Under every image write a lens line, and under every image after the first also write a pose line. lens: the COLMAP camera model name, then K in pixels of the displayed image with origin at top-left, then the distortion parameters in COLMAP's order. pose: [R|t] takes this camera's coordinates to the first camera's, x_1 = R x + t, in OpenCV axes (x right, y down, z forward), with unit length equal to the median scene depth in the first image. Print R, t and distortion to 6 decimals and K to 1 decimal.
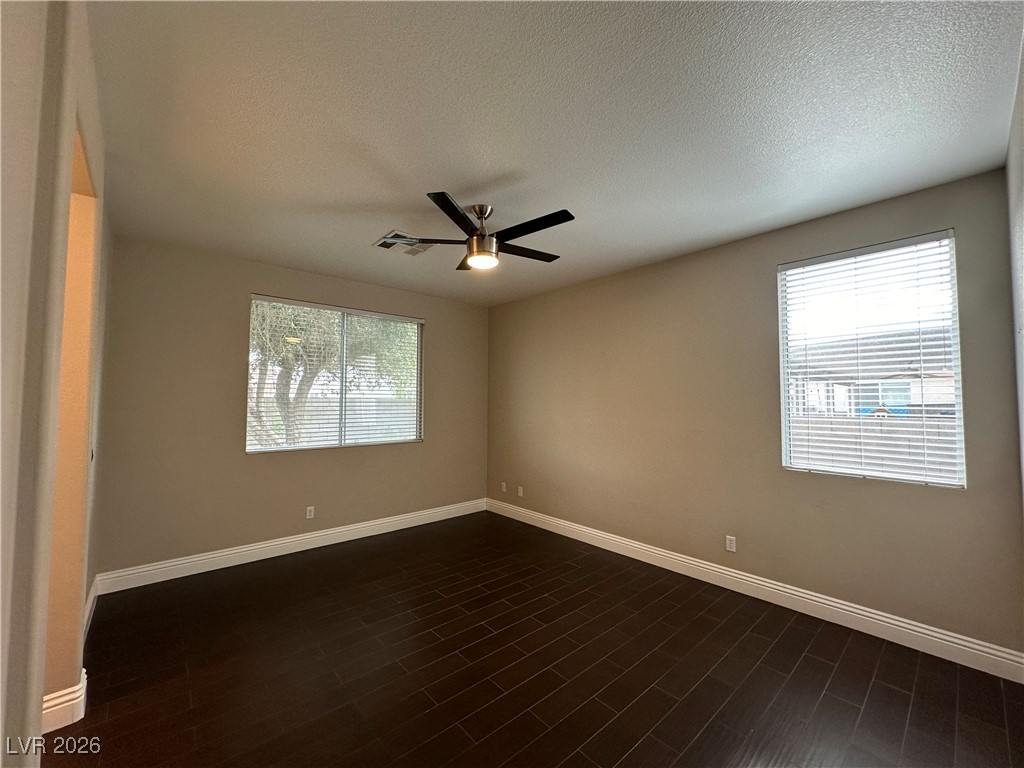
lens RADIAL K [[415.2, 0, 512.0], [0, 415.2, 384.0], [0, 0, 1]] dist [-0.003107, -0.000477]
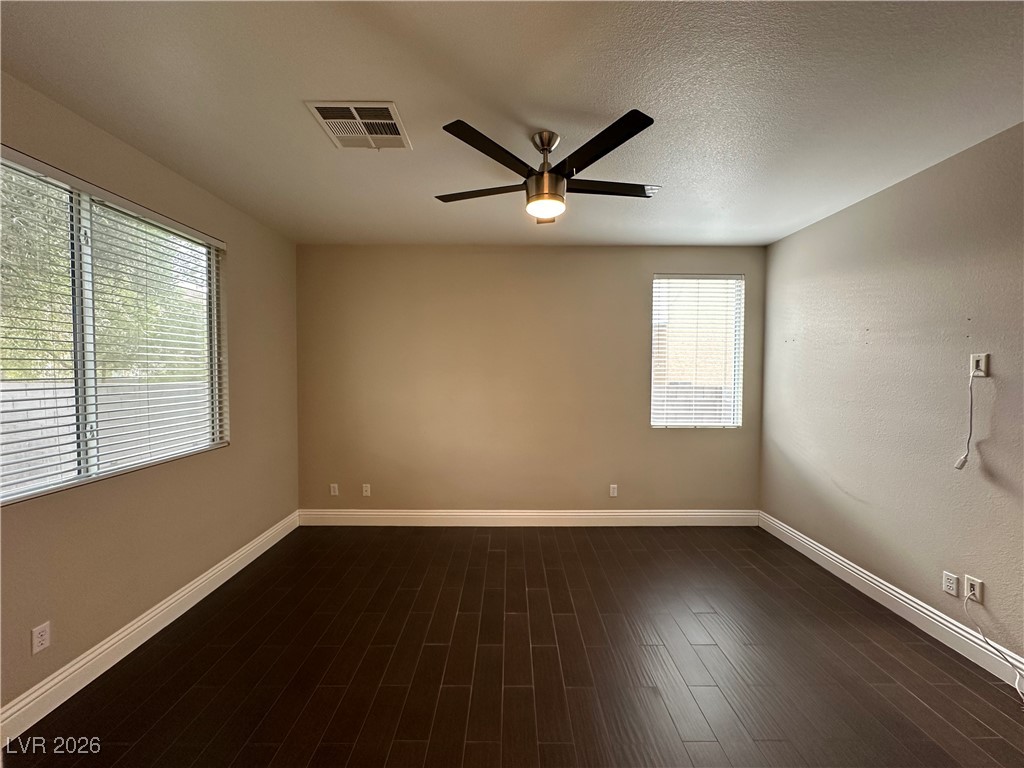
lens RADIAL K [[415.2, 0, 512.0], [0, 415.2, 384.0], [0, 0, 1]] dist [-0.003107, -0.000477]
pose [[0.648552, -0.028966, 0.760619, -0.577074], [-0.034628, 0.997118, 0.067499, -0.010798], [-0.760382, -0.070115, 0.645680, 0.413984]]
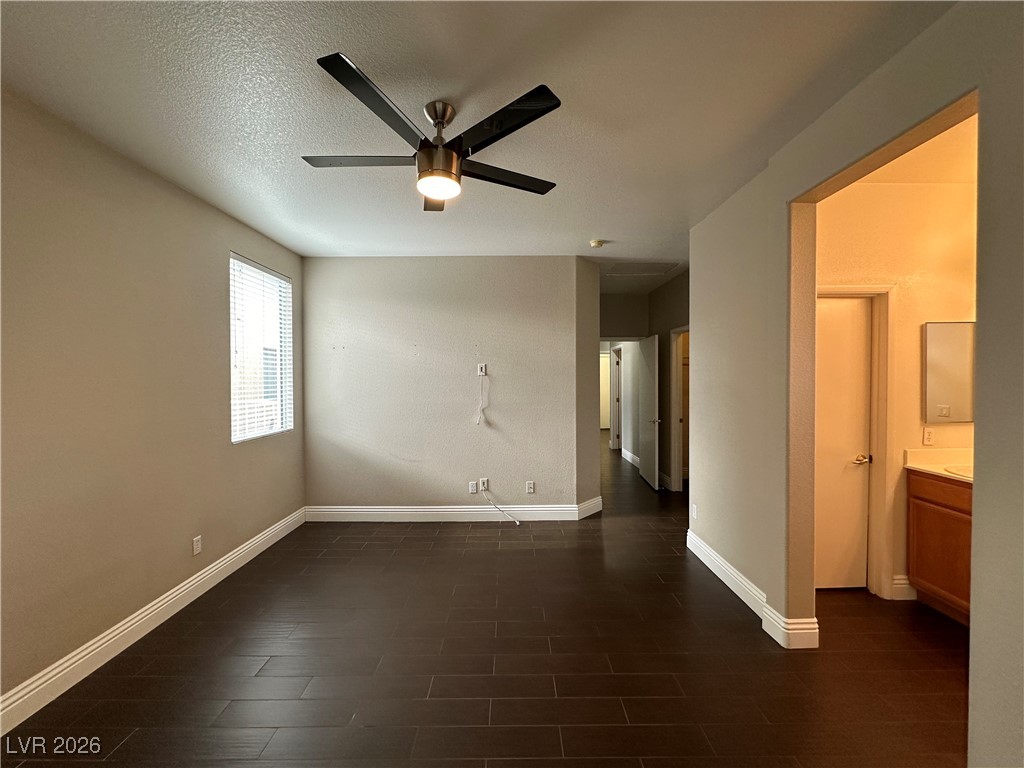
lens RADIAL K [[408.0, 0, 512.1], [0, 408.0, 382.7], [0, 0, 1]] dist [-0.001635, 0.000267]
pose [[-0.758567, -0.005472, 0.651572, -0.501006], [-0.028027, 0.999313, -0.024236, 0.045059], [-0.650992, -0.036646, -0.758200, 1.153559]]
